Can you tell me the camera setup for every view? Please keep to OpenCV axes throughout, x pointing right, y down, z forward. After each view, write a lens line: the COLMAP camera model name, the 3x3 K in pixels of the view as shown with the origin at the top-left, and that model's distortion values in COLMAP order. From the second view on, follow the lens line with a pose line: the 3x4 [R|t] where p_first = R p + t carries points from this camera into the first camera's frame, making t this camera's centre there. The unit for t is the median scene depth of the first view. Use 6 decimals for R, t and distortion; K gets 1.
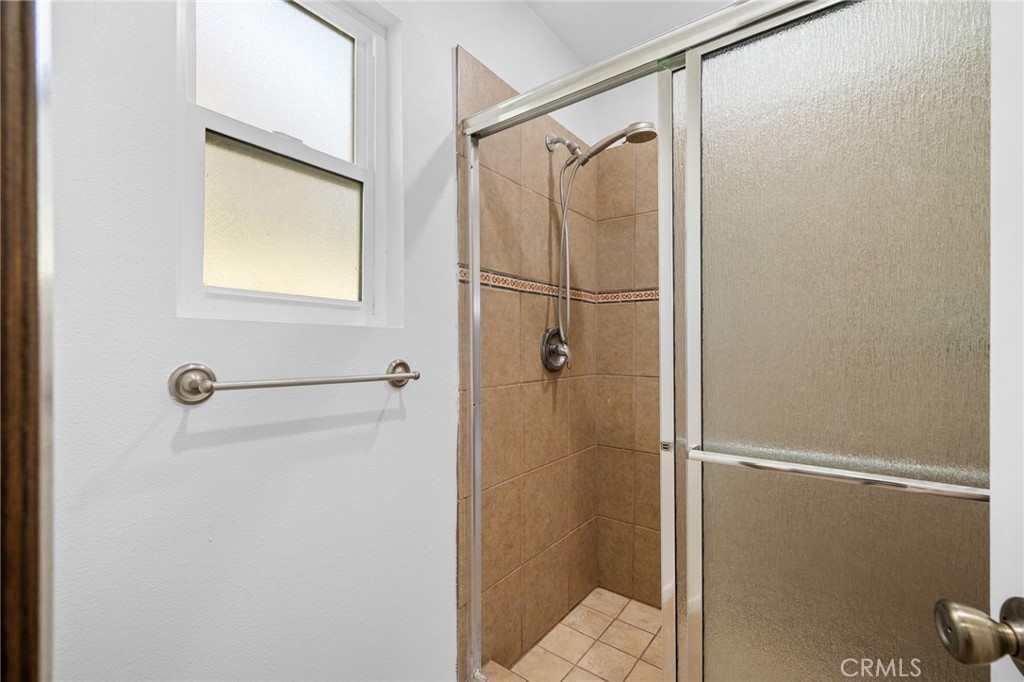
lens RADIAL K [[429.3, 0, 511.6], [0, 429.3, 346.2], [0, 0, 1]] dist [-0.003436, 0.000754]
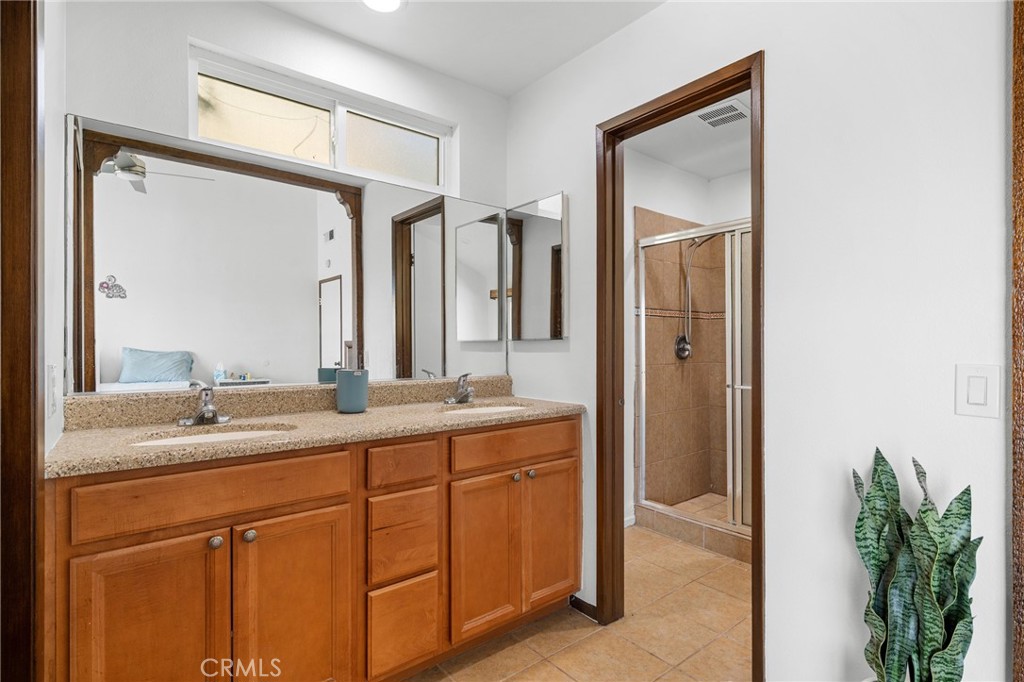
lens RADIAL K [[497.8, 0, 512.7], [0, 497.8, 339.1], [0, 0, 1]] dist [-0.003023, -0.000840]
pose [[0.972974, 0.001879, -0.230908, -0.111949], [-0.002877, 0.999988, -0.003985, -0.015966], [0.230898, 0.004542, 0.972967, -1.205300]]
